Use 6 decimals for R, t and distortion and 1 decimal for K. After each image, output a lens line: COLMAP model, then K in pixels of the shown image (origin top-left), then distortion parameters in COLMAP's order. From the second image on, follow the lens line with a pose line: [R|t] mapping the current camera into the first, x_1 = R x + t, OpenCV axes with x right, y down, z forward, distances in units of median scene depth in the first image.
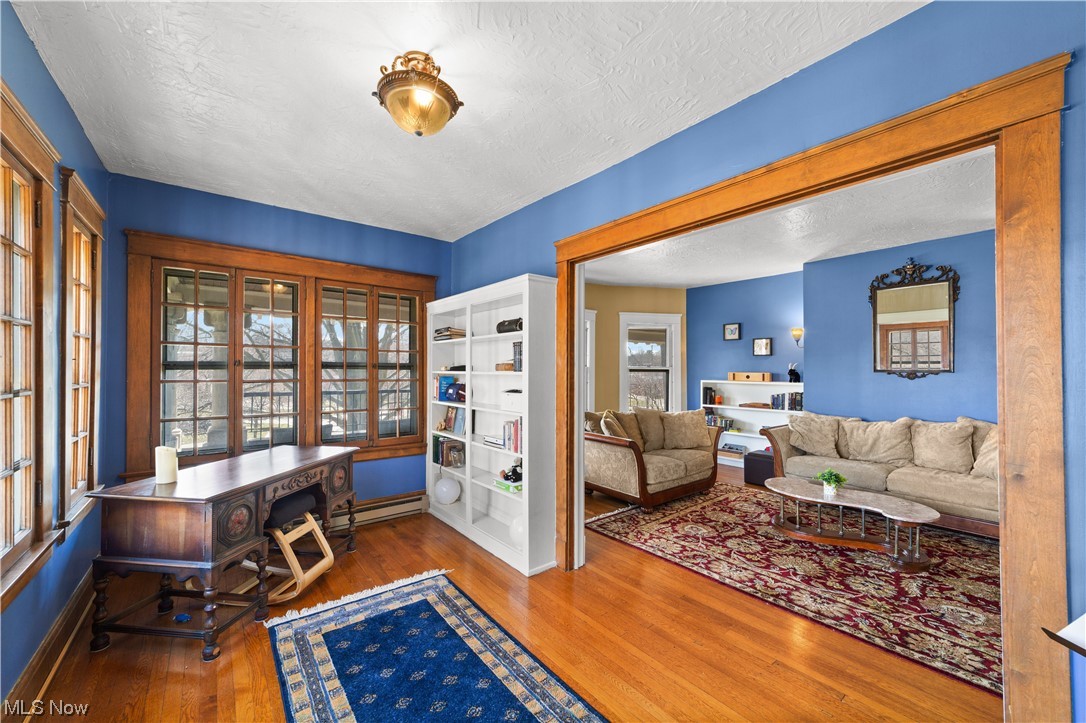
lens RADIAL K [[421.8, 0, 539.6], [0, 421.8, 364.5], [0, 0, 1]] dist [-0.016461, 0.007457]
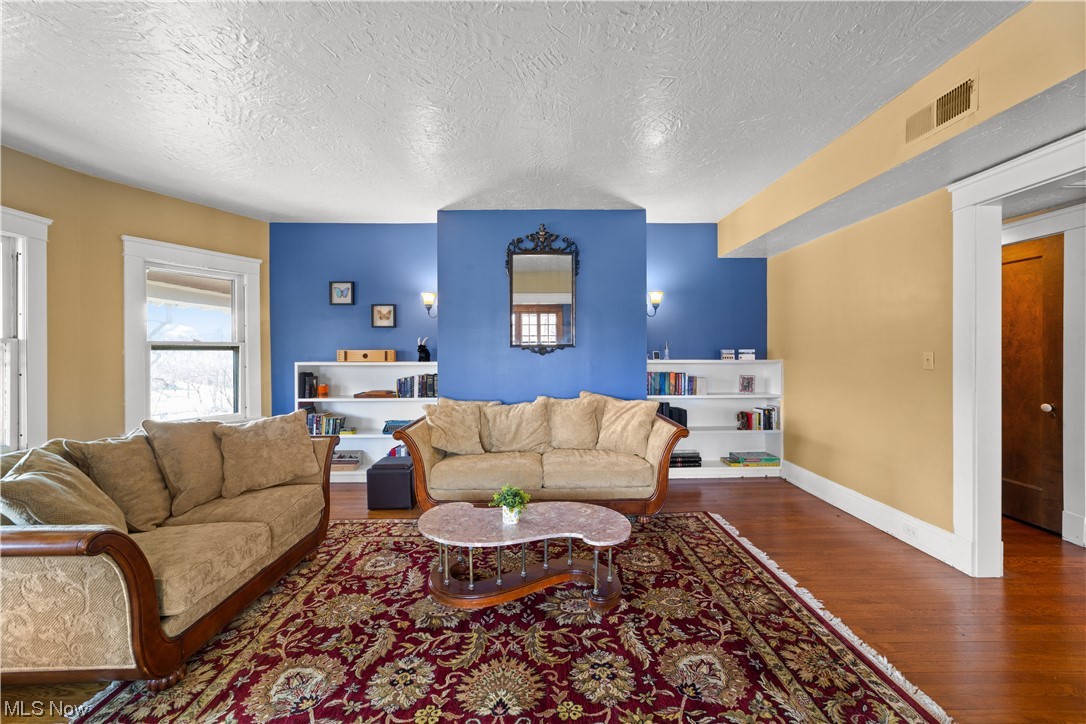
lens RADIAL K [[421.8, 0, 549.2], [0, 421.8, 353.3], [0, 0, 1]] dist [-0.016461, 0.007457]
pose [[0.602977, -0.010322, 0.797692, 0.154799], [-0.002913, 0.999881, 0.015140, 0.019085], [-0.797753, -0.011453, 0.602875, 0.446292]]
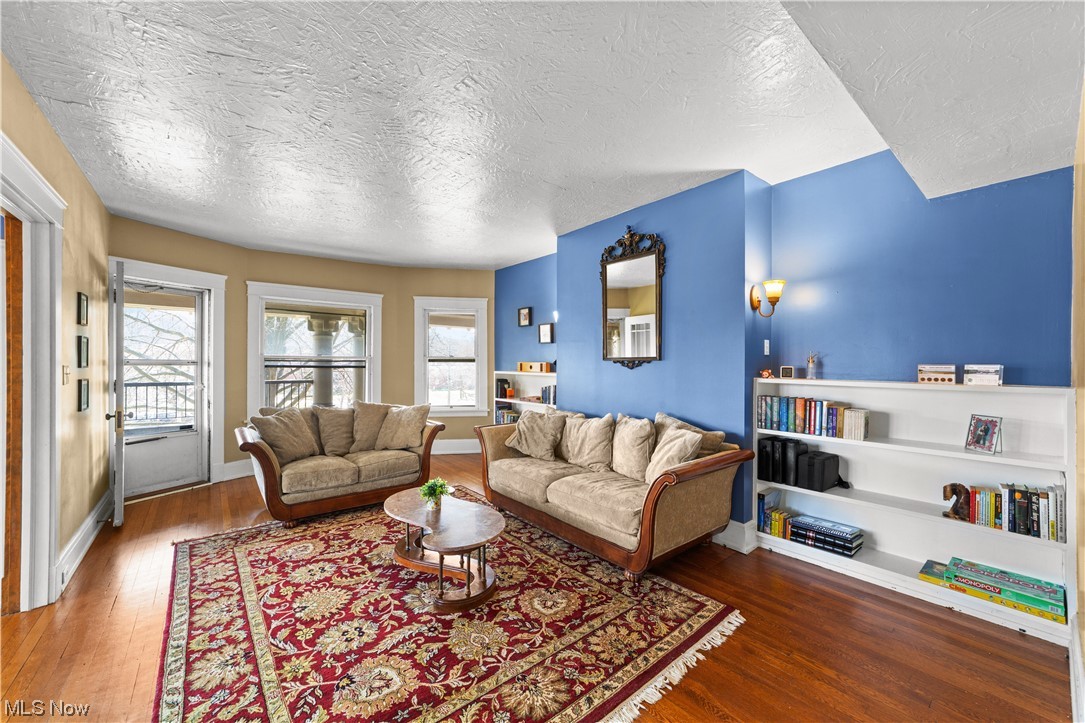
lens RADIAL K [[421.4, 0, 542.7], [0, 421.4, 362.3], [0, 0, 1]] dist [-0.016461, 0.007457]
pose [[0.999929, -0.004194, 0.011192, 0.744187], [0.004049, 0.999908, 0.012956, 0.011048], [-0.011246, -0.012910, 0.999853, 0.150106]]
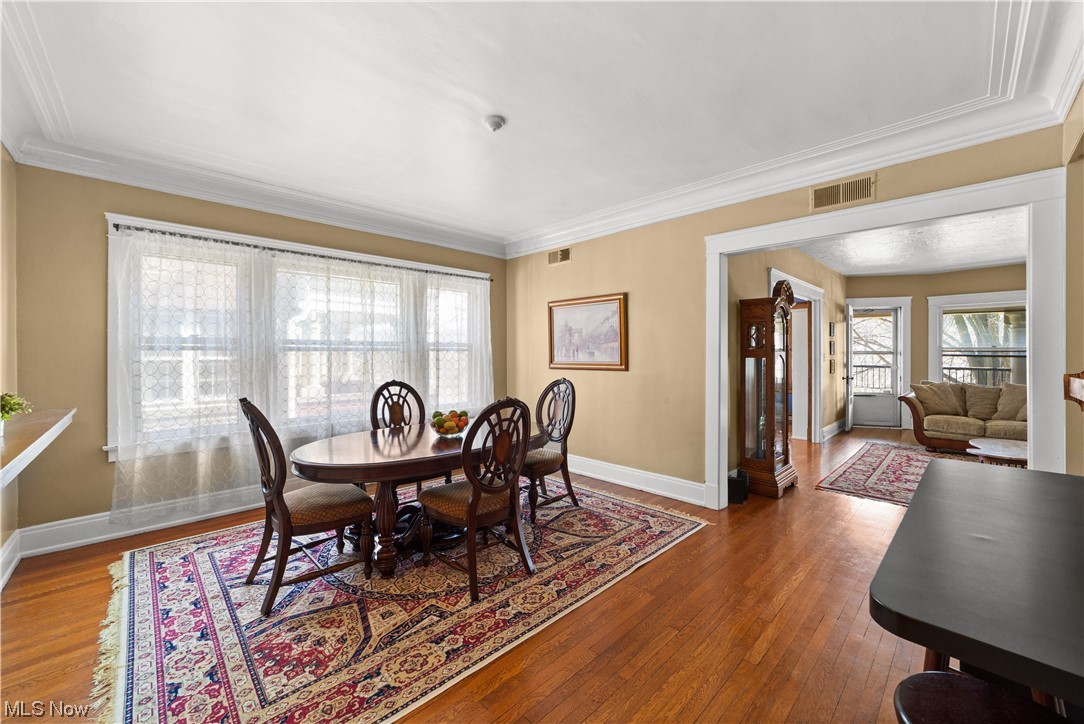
lens RADIAL K [[421.0, 0, 545.0], [0, 421.0, 354.6], [0, 0, 1]] dist [-0.016461, 0.007457]
pose [[0.102909, -0.000484, -0.994691, 1.483857], [0.011055, 0.999939, 0.000657, 0.013166], [0.994629, -0.011064, 0.102908, -0.414406]]
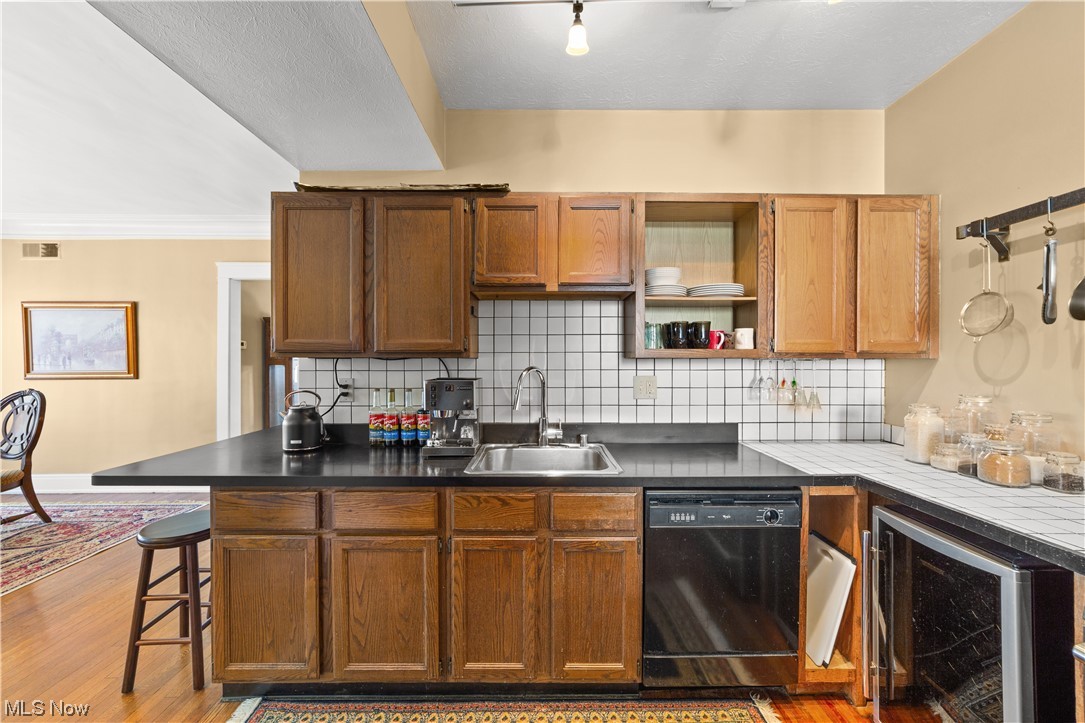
lens RADIAL K [[421.4, 0, 547.5], [0, 421.4, 363.9], [0, 0, 1]] dist [-0.016461, 0.007457]
pose [[0.787525, 0.001787, -0.616280, 1.891782], [0.009273, 0.999848, 0.014749, 0.012588], [0.616212, -0.017330, 0.787389, -0.305125]]
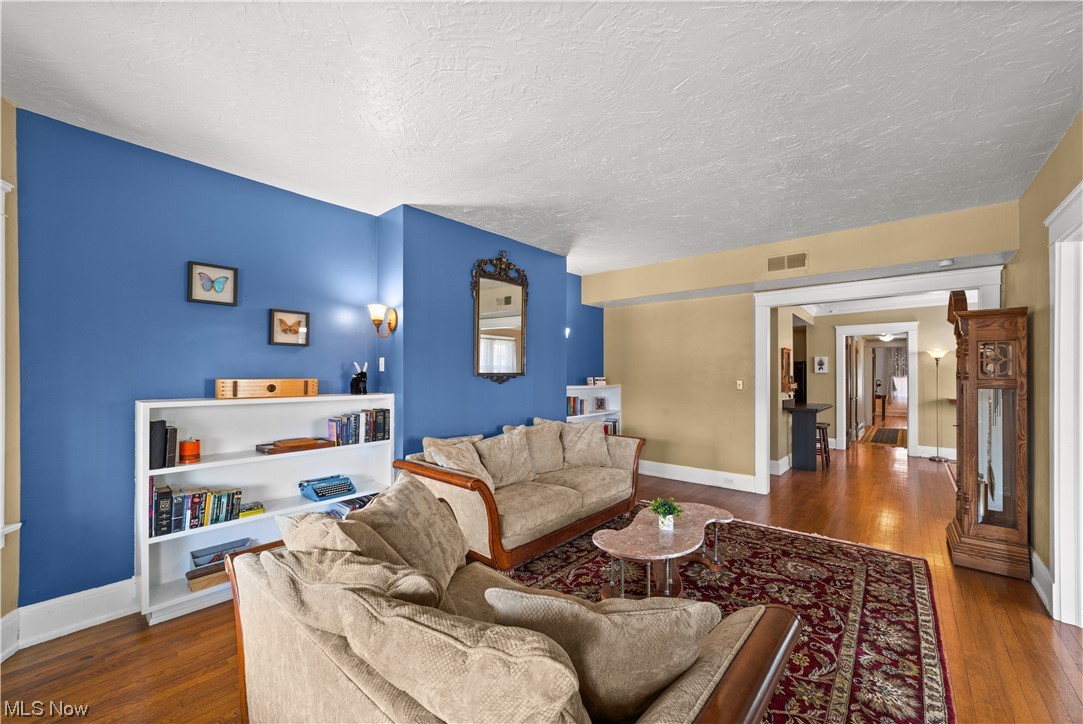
lens RADIAL K [[420.6, 0, 551.4], [0, 420.6, 375.1], [0, 0, 1]] dist [-0.016461, 0.007457]
pose [[-0.199361, -0.008443, 0.979890, -0.040240], [-0.015645, 0.999863, 0.005432, 0.010515], [-0.979801, -0.014247, -0.199466, 1.143849]]
